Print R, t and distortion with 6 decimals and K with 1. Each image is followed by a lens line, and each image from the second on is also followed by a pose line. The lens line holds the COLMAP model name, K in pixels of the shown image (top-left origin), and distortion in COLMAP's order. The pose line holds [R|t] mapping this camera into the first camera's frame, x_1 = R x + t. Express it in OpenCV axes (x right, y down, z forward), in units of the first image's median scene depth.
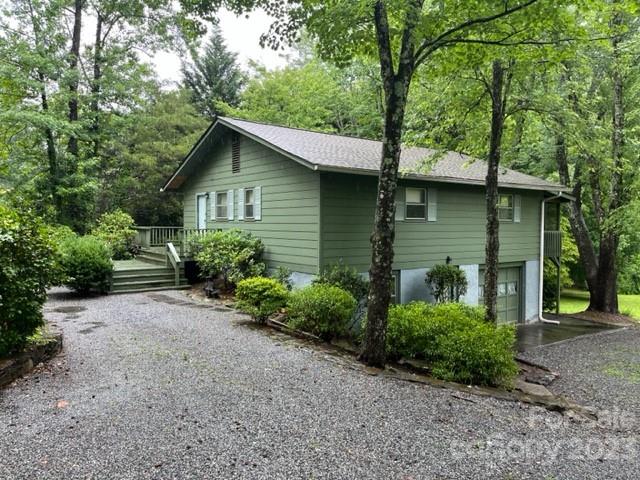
lens RADIAL K [[482.9, 0, 319.5], [0, 482.9, 241.8], [0, 0, 1]] dist [0.044280, -0.006461]
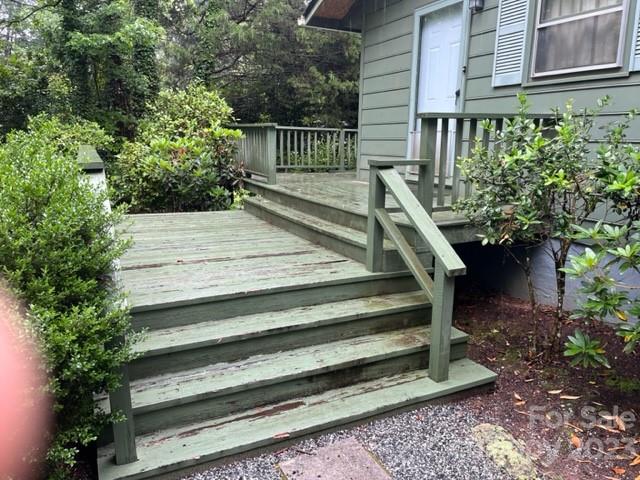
lens RADIAL K [[482.9, 0, 320.4], [0, 482.9, 239.4], [0, 0, 1]] dist [0.044280, -0.006461]
pose [[0.984513, 0.045597, -0.169276, -0.246237], [-0.018640, 0.987336, 0.157547, 0.000157], [0.174316, -0.151952, 0.972895, 0.626756]]
